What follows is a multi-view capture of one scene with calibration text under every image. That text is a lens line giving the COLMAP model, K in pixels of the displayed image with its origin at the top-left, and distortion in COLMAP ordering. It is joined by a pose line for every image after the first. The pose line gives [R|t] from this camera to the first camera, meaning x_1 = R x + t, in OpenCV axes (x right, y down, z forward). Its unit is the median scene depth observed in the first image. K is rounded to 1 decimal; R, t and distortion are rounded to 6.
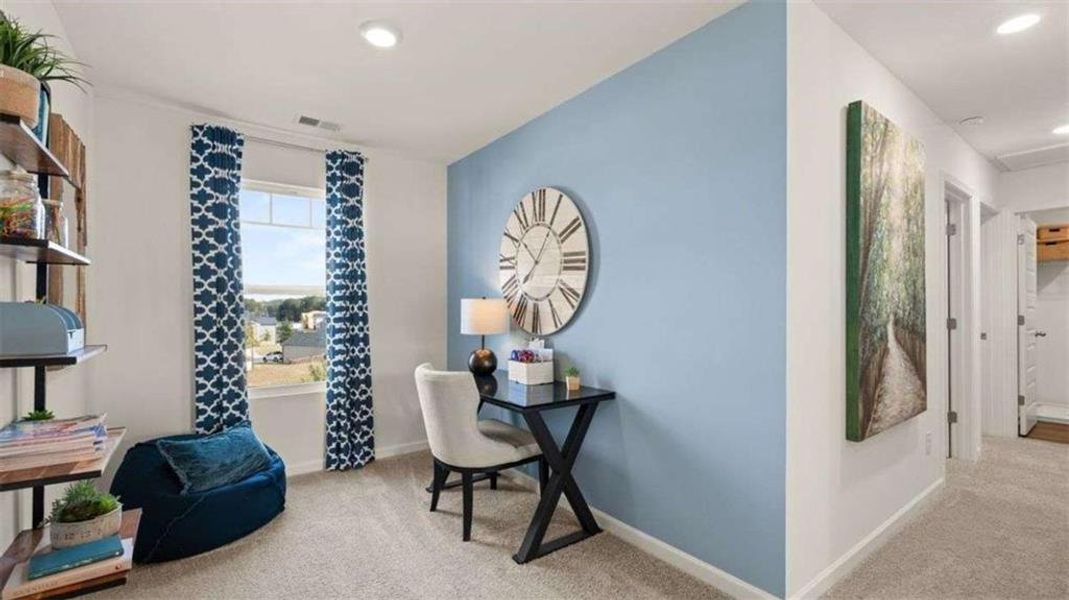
lens RADIAL K [[464.7, 0, 527.6], [0, 464.7, 308.0], [0, 0, 1]] dist [-0.000335, 0.000346]
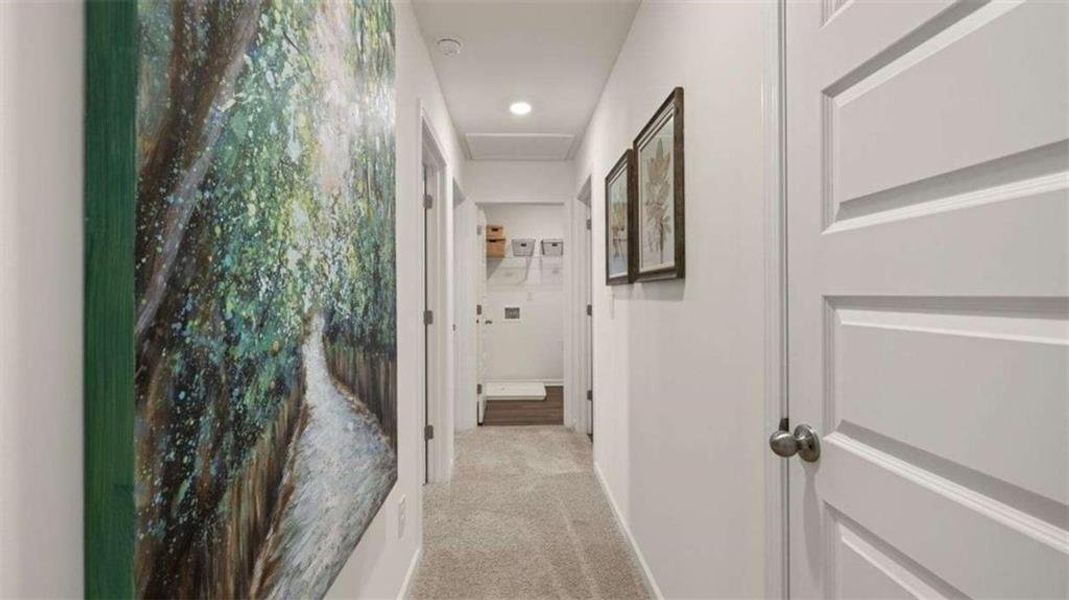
lens RADIAL K [[450.3, 0, 534.5], [0, 450.3, 300.0], [0, 0, 1]] dist [-0.001789, -0.000109]
pose [[0.558994, -0.002878, 0.829166, 0.512820], [-0.003149, 0.999979, 0.005594, -0.001583], [-0.829165, -0.005738, 0.558974, 0.572805]]
